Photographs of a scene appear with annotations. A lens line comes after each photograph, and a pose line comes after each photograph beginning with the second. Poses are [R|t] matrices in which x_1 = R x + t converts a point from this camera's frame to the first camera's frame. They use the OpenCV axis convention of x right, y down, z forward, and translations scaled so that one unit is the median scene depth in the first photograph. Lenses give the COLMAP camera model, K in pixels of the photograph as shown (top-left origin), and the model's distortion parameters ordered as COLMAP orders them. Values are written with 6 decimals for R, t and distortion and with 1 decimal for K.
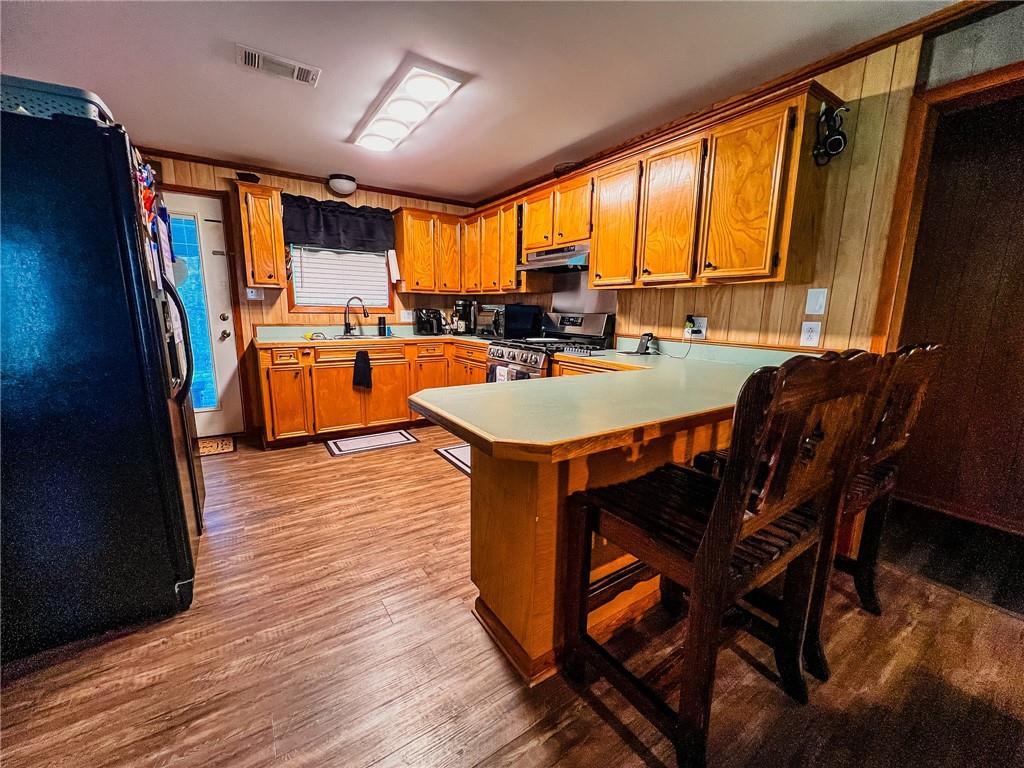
lens RADIAL K [[409.0, 0, 510.8], [0, 409.0, 385.4], [0, 0, 1]] dist [0.001885, 0.000043]
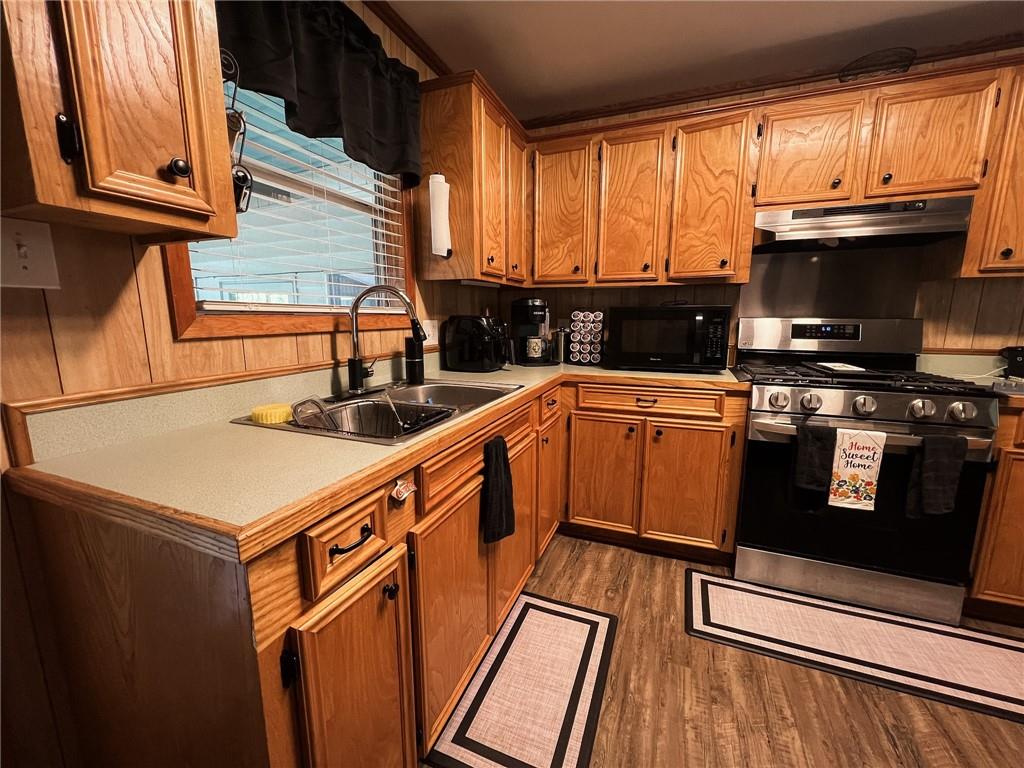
lens RADIAL K [[410.7, 0, 509.8], [0, 410.7, 384.9], [0, 0, 1]] dist [-0.001179, 0.000417]
pose [[0.820629, -0.112429, 0.560292, -0.553837], [0.117752, 0.992683, 0.026729, -0.140640], [-0.559198, 0.044041, 0.827863, 0.712313]]
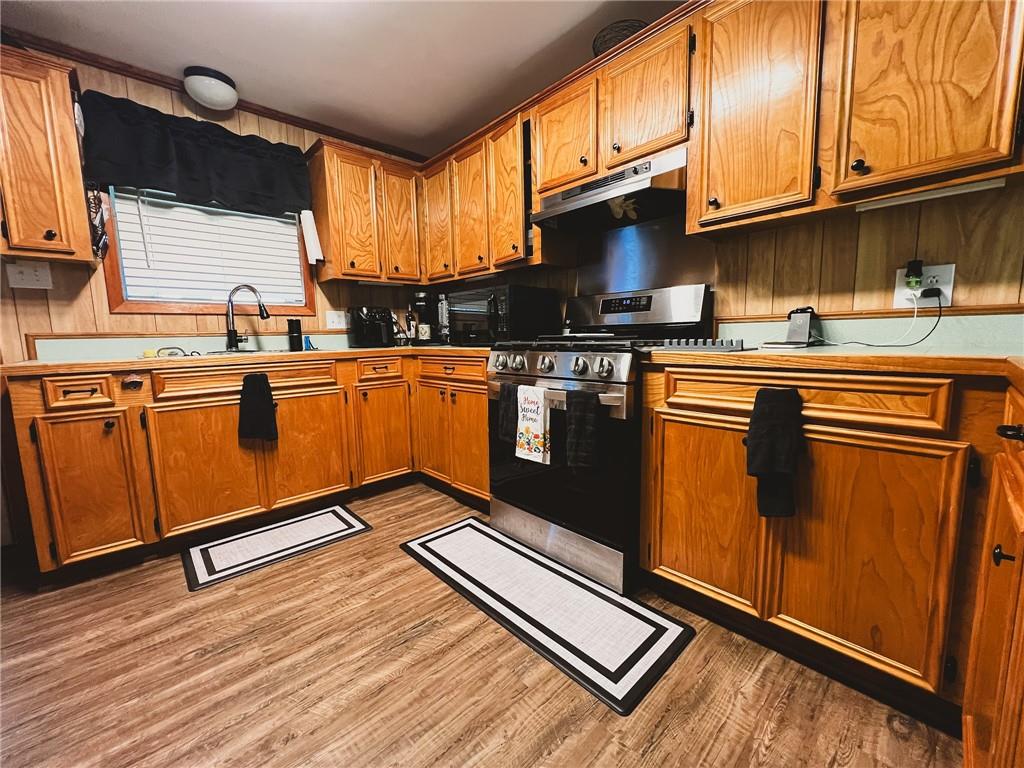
lens RADIAL K [[410.7, 0, 511.7], [0, 410.7, 384.5], [0, 0, 1]] dist [-0.001179, 0.000417]
pose [[0.985775, -0.057888, 0.157785, -0.112680], [0.067831, 0.995988, -0.058374, -0.015031], [-0.153773, 0.068247, 0.985747, 0.409497]]
